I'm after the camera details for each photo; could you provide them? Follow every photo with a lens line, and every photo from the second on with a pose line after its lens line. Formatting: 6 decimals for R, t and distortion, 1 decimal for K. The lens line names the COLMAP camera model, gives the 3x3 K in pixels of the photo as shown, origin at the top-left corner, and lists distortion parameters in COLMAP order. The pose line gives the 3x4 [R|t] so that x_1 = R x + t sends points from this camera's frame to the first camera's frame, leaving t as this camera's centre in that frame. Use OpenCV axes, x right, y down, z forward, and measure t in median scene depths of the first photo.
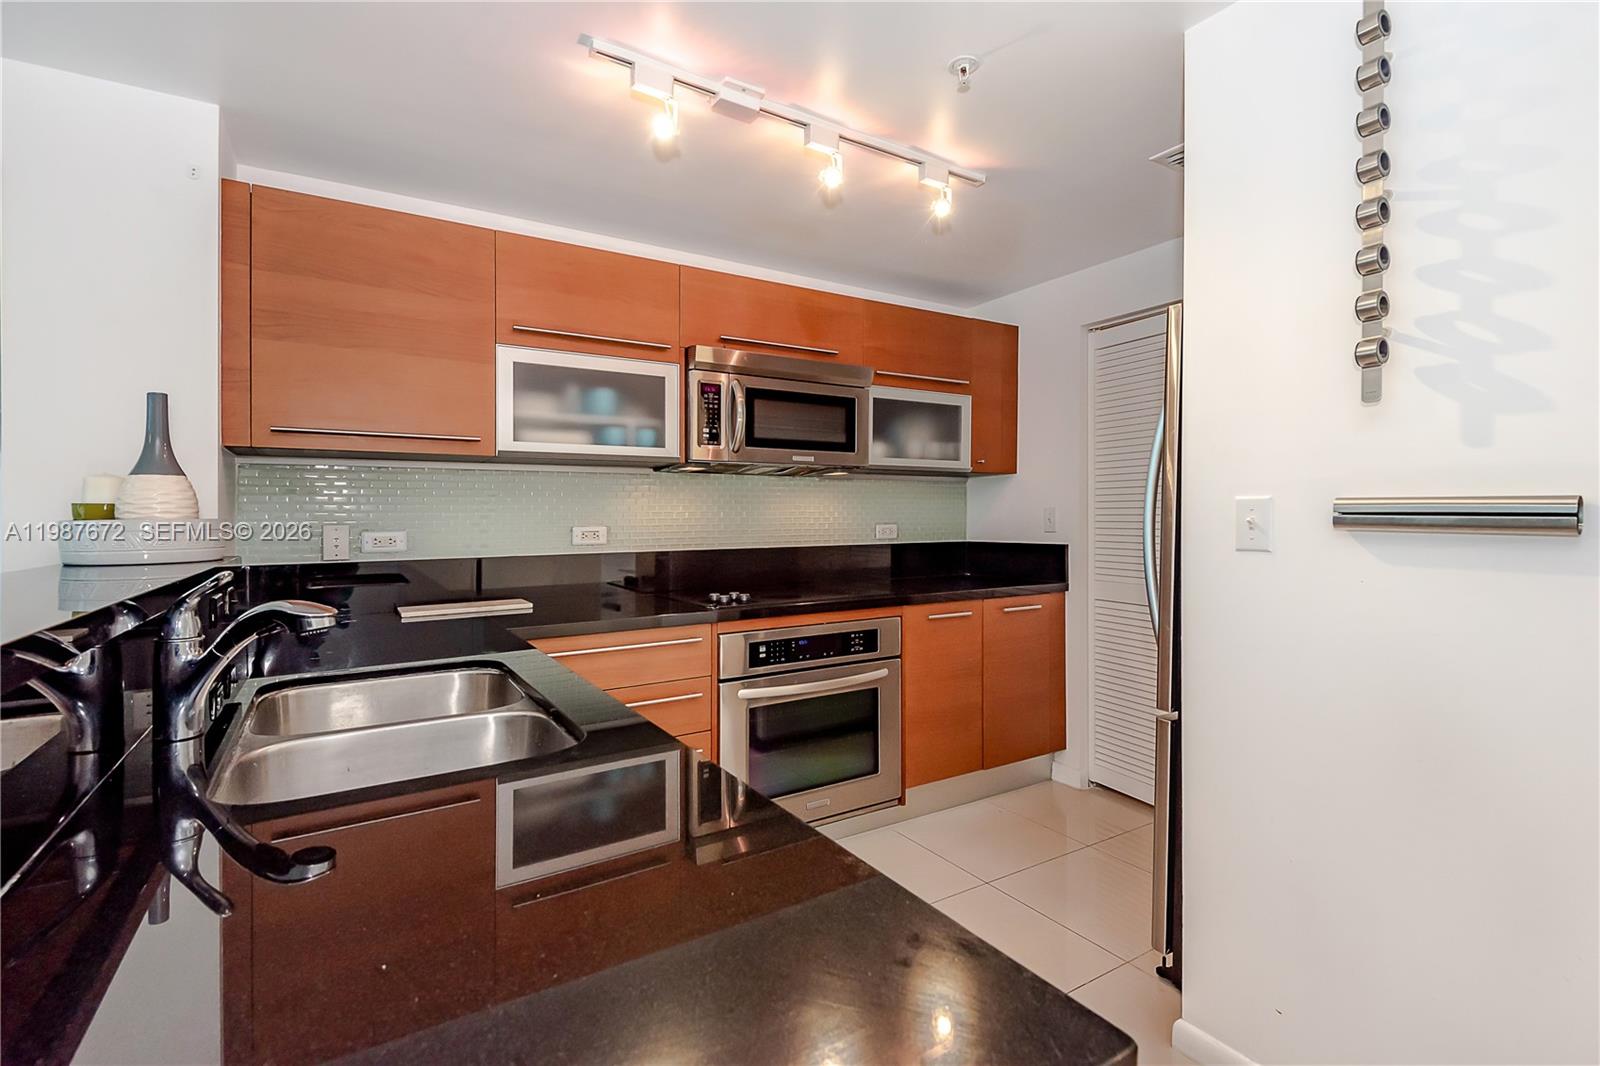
lens RADIAL K [[740.1, 0, 820.0], [0, 740.1, 508.5], [0, 0, 1]] dist [0.017354, -0.007577]
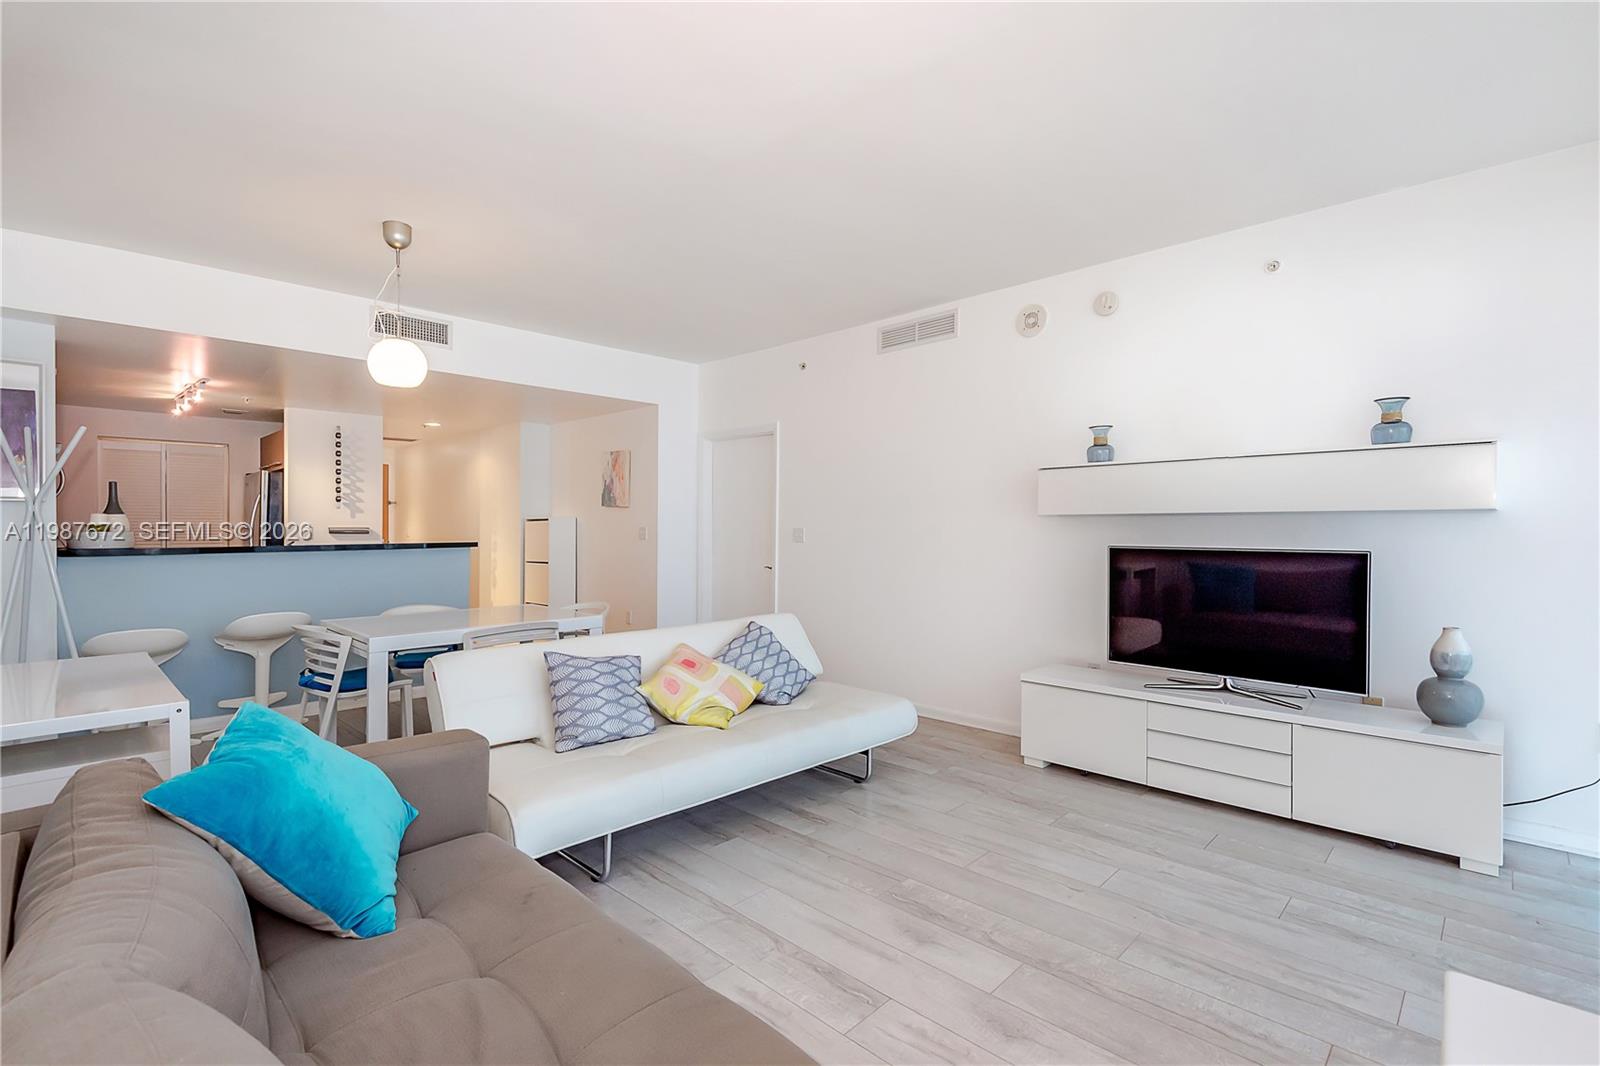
lens RADIAL K [[740.1, 0, 811.4], [0, 740.1, 542.7], [0, 0, 1]] dist [0.017354, -0.007577]
pose [[-0.239449, -0.011150, 0.970845, -5.193335], [-0.004681, 0.999936, 0.010330, 0.027812], [-0.970898, -0.002071, -0.239485, -0.970914]]
